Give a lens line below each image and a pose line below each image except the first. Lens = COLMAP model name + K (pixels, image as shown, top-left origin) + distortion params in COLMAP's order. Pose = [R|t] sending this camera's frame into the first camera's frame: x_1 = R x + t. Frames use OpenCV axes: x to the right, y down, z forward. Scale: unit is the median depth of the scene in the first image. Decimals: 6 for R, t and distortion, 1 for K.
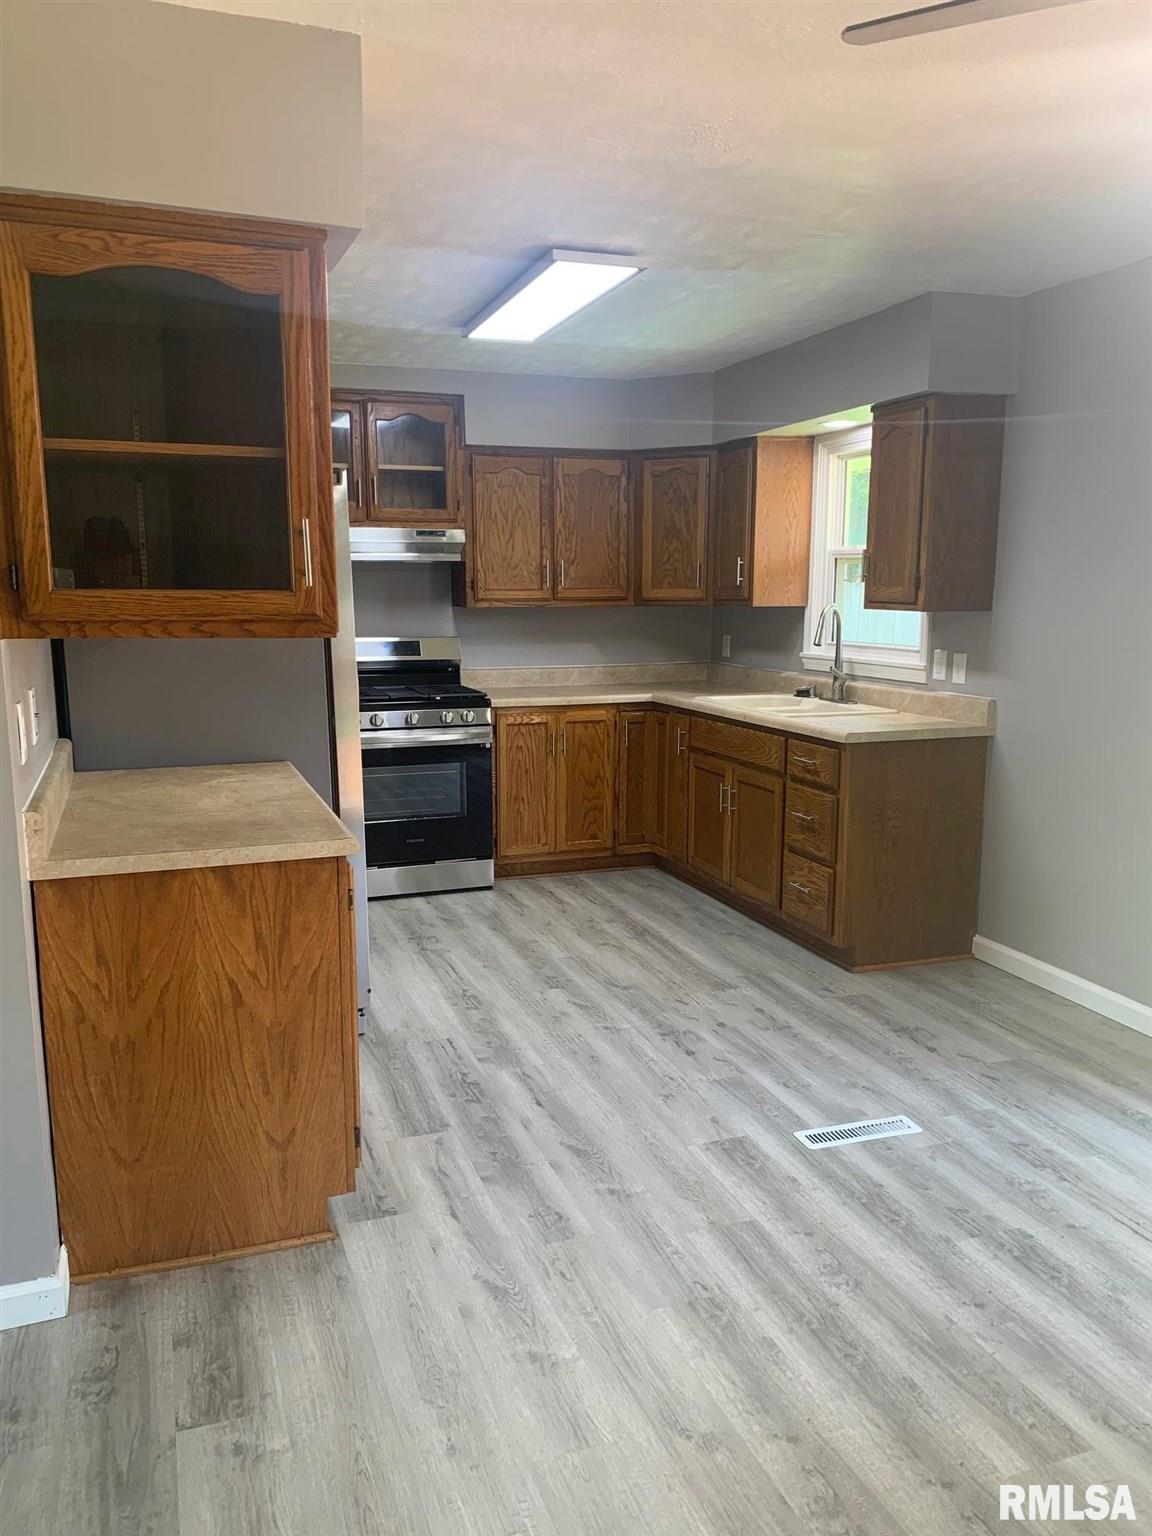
lens RADIAL K [[1212.4, 0, 574.5], [0, 1212.4, 773.4], [0, 0, 1]] dist [0.119876, -0.246503]
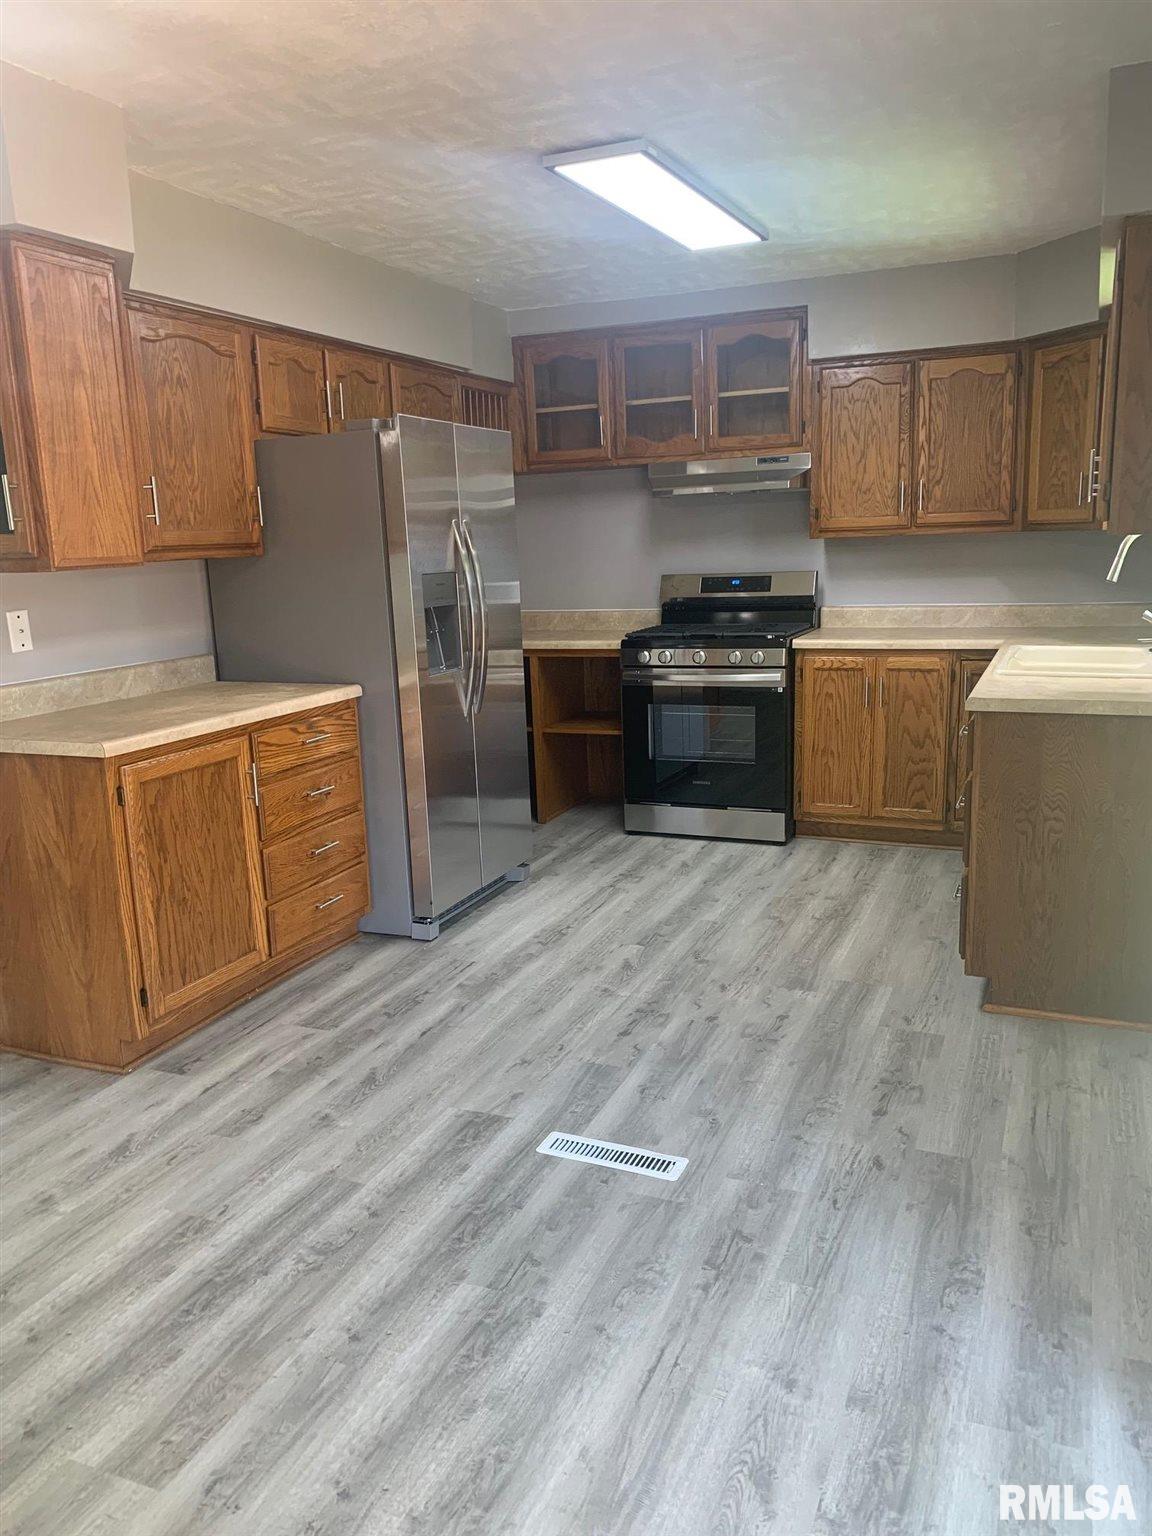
lens RADIAL K [[1193.2, 0, 515.9], [0, 1193.2, 765.2], [0, 0, 1]] dist [0.144627, -0.356502]
pose [[0.714780, 0.107275, -0.691073, 0.570254], [-0.075318, 0.994226, 0.076432, -0.028032], [0.695282, -0.002582, 0.718733, 0.273766]]
